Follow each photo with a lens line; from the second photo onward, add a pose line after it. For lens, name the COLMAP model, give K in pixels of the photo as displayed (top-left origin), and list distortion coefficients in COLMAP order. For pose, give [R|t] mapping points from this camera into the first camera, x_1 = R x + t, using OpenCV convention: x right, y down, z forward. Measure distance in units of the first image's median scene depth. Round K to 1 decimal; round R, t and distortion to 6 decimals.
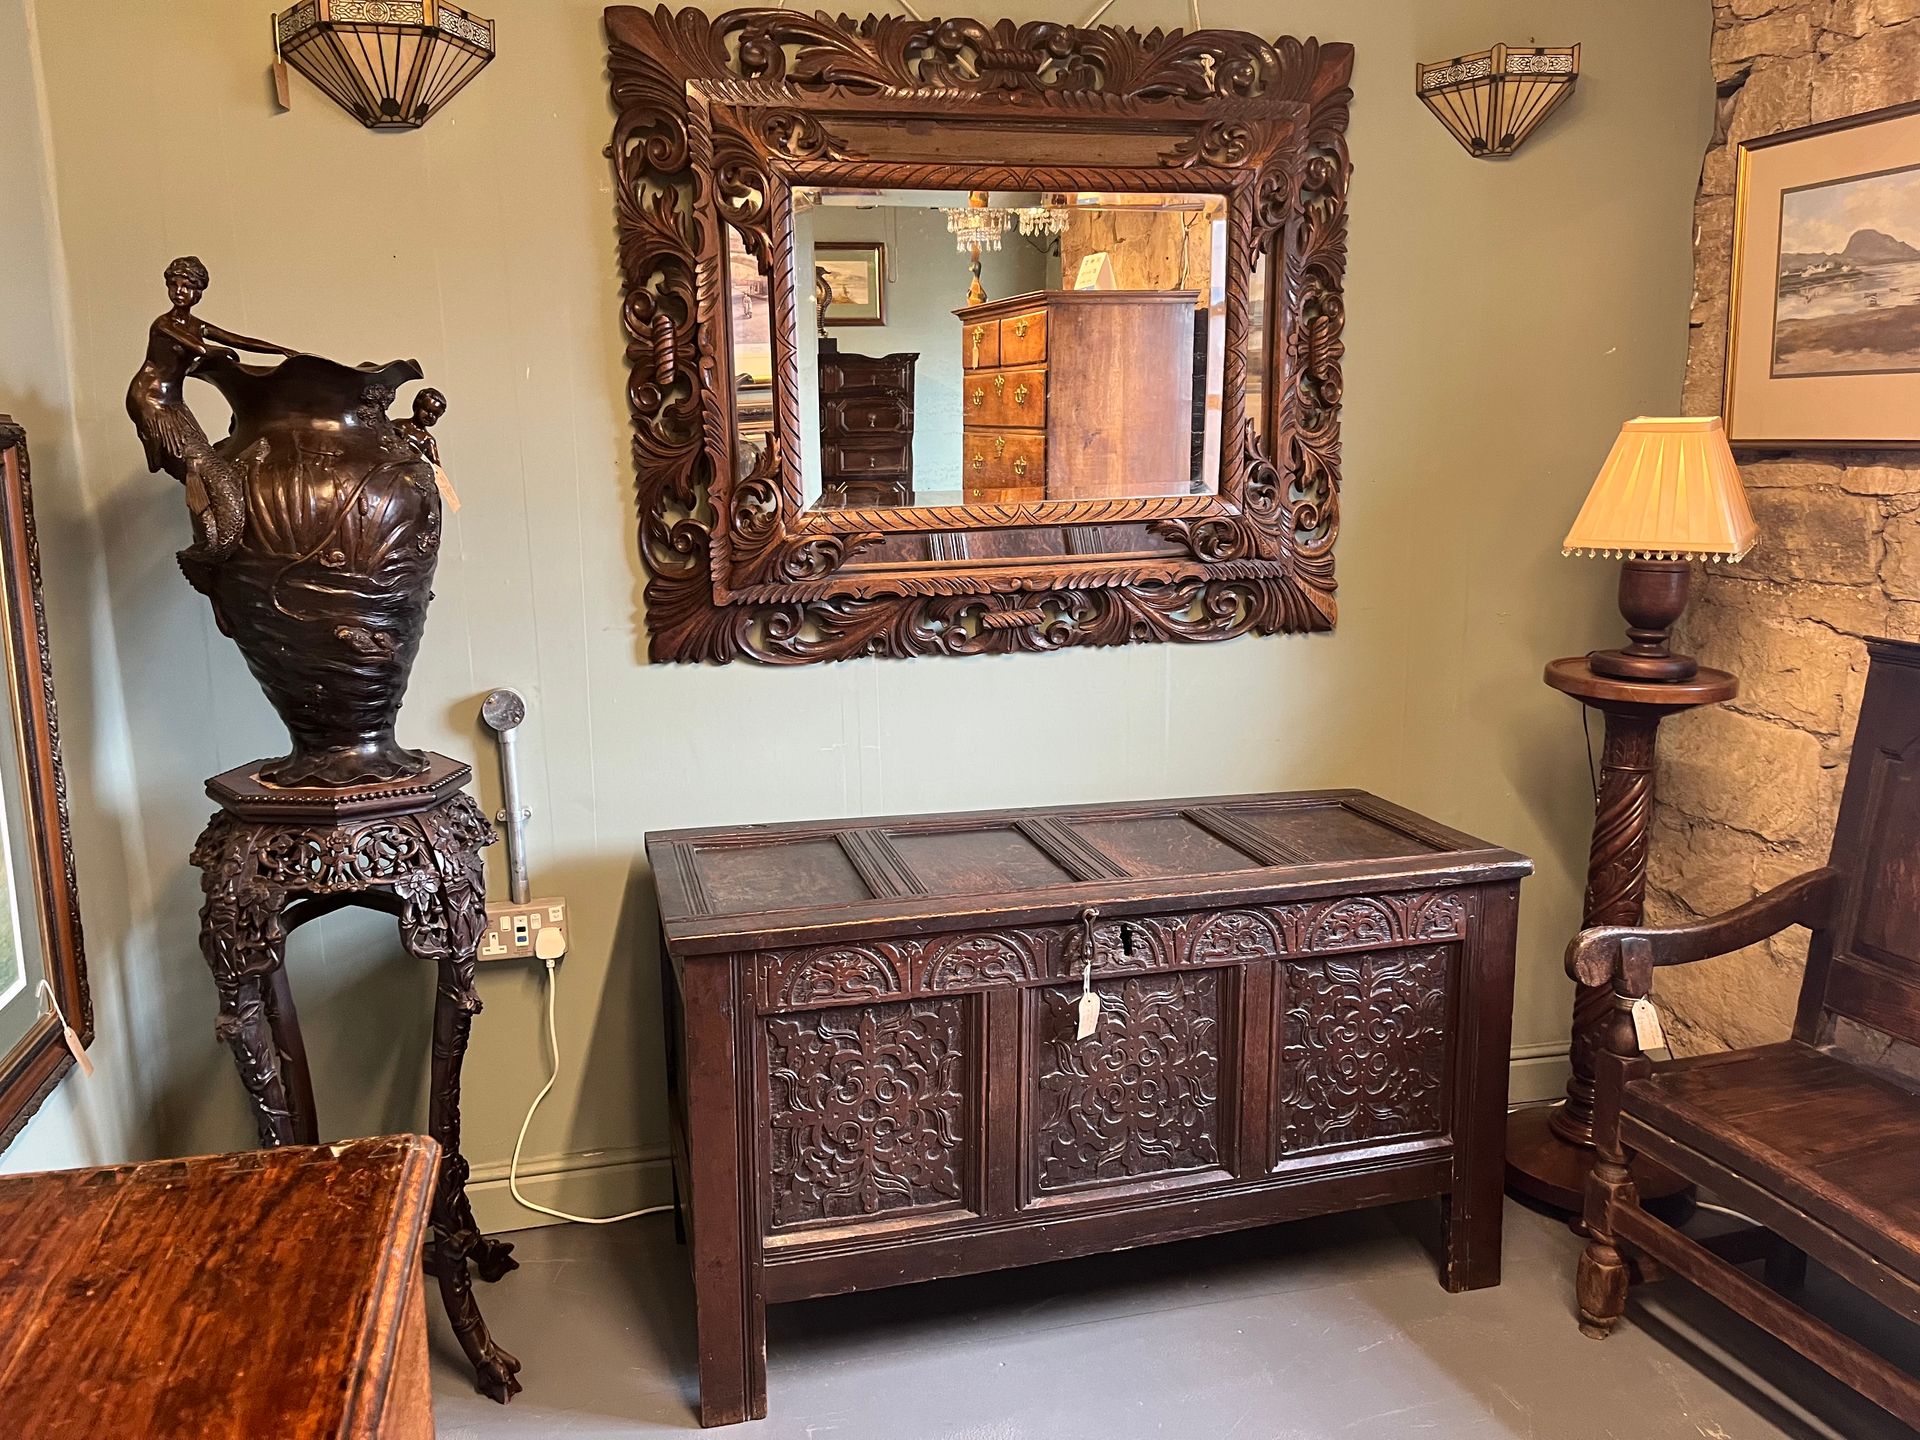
lens RADIAL K [[1444.1, 0, 960.0], [0, 1444.1, 720.0], [0, 0, 1]] dist [0.097747, -0.162245]
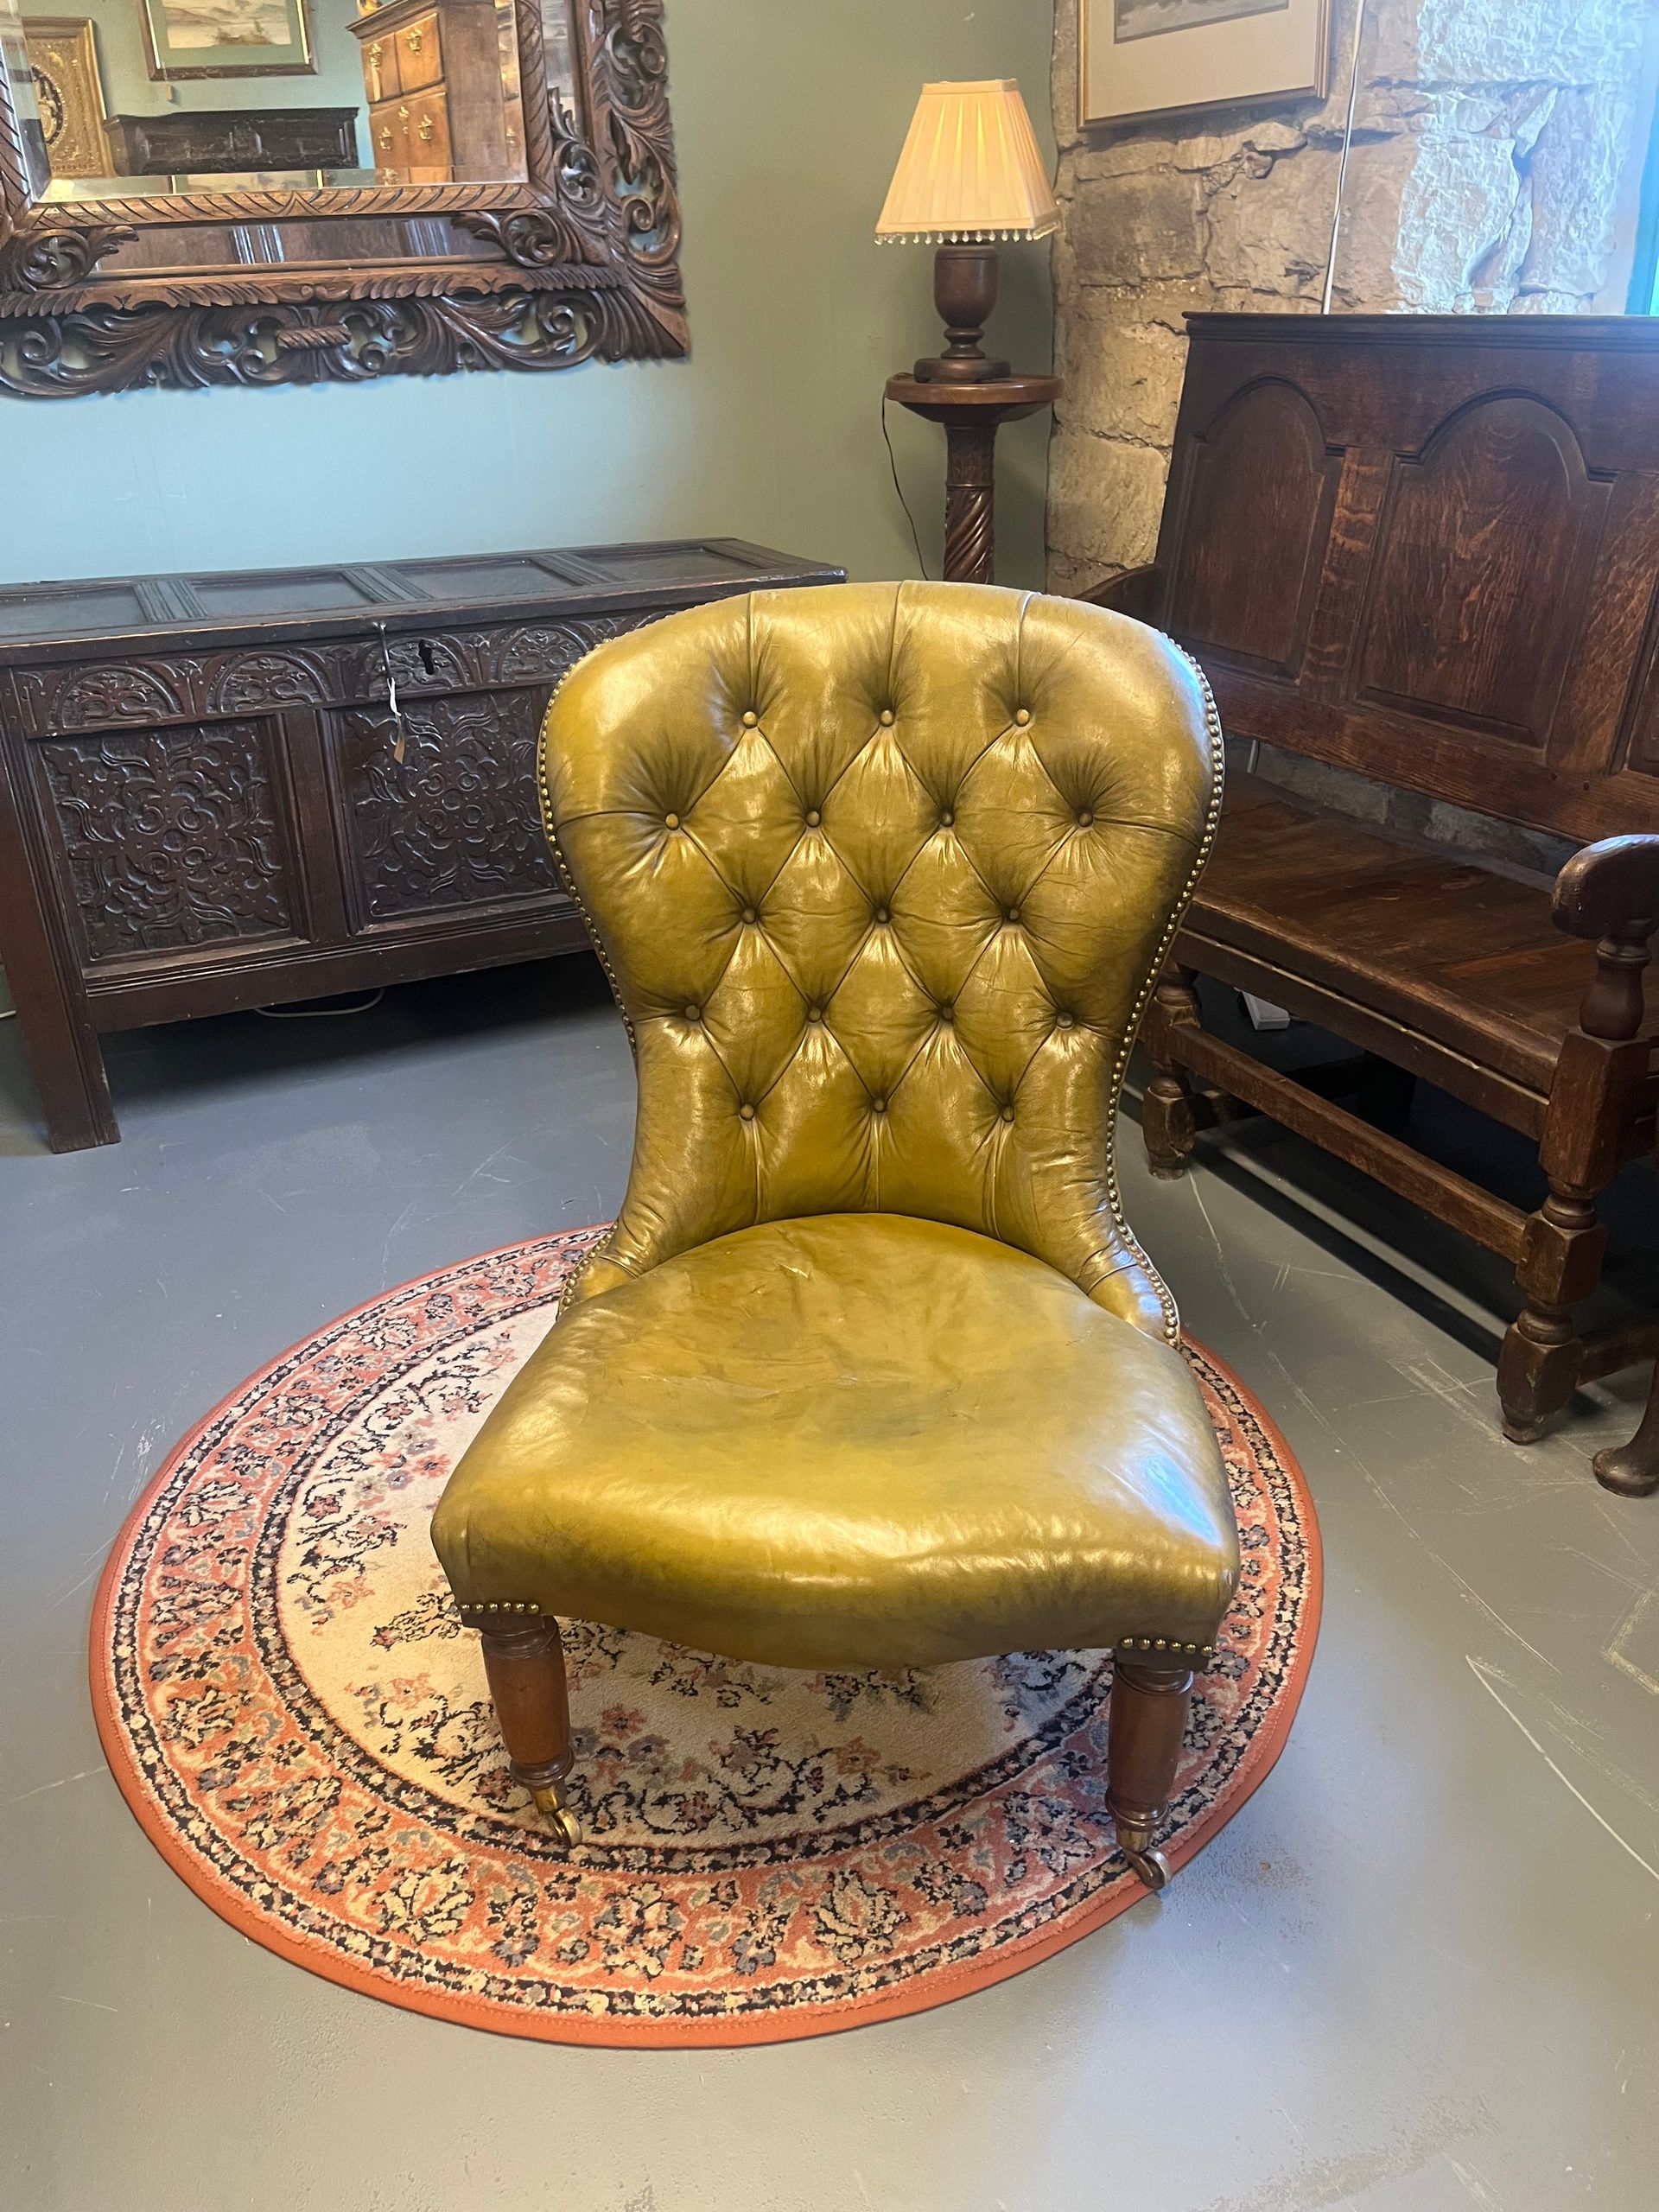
lens RADIAL K [[1678.7, 0, 829.5], [0, 1678.7, 1106.0], [0, 0, 1]] dist [0.089155, -0.126033]
pose [[0.985246, -0.091419, 0.144683, 0.158050], [0.050243, 0.962634, 0.266106, 0.126168], [-0.163604, -0.254910, 0.953024, -0.189572]]
